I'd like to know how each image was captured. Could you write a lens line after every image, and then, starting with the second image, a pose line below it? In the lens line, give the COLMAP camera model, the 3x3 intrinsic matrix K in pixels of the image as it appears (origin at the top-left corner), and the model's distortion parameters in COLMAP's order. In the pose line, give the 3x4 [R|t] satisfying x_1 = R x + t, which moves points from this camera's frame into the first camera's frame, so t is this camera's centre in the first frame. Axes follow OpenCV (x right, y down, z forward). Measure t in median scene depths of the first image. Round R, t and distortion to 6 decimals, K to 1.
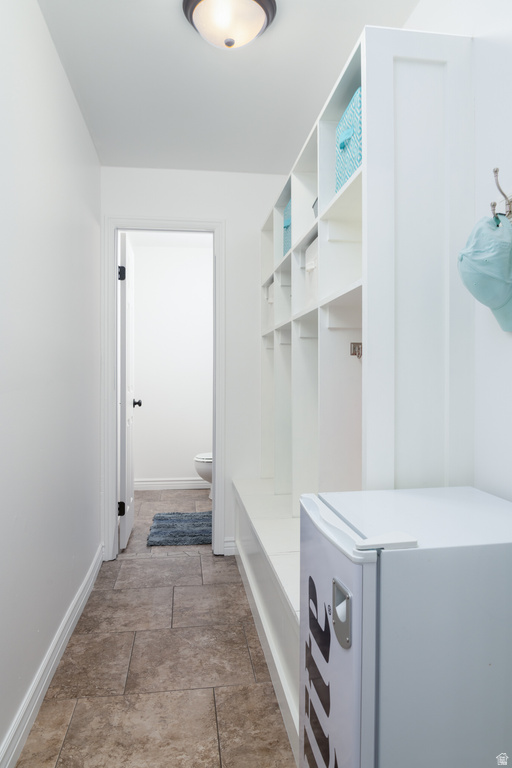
lens RADIAL K [[515.6, 0, 256.0], [0, 515.6, 384.0], [0, 0, 1]] dist [-0.025325, -0.001959]
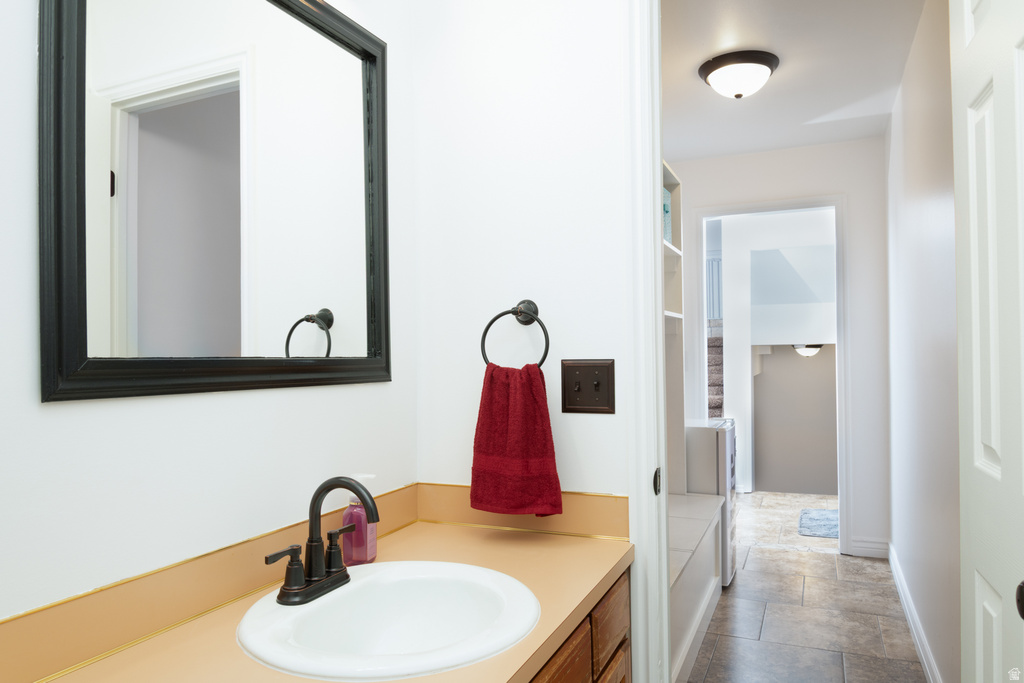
lens RADIAL K [[687.4, 0, 512.0], [0, 687.4, 341.5], [0, 0, 1]] dist [-0.025325, -0.001959]
pose [[-0.848147, 0.019748, 0.529393, -0.438366], [0.021826, 0.999759, -0.002326, -0.088474], [-0.529311, 0.009582, -0.848374, 2.594694]]
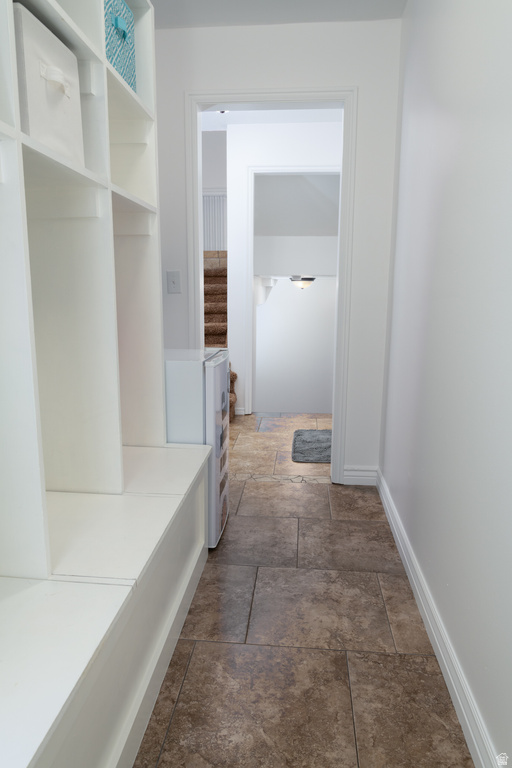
lens RADIAL K [[515.6, 0, 256.0], [0, 515.6, 384.0], [0, 0, 1]] dist [-0.025325, -0.001959]
pose [[-0.973550, -0.047193, 0.223546, -0.277551], [-0.003390, 0.981310, 0.192404, -0.013024], [-0.228448, 0.186558, -0.955514, 1.754531]]
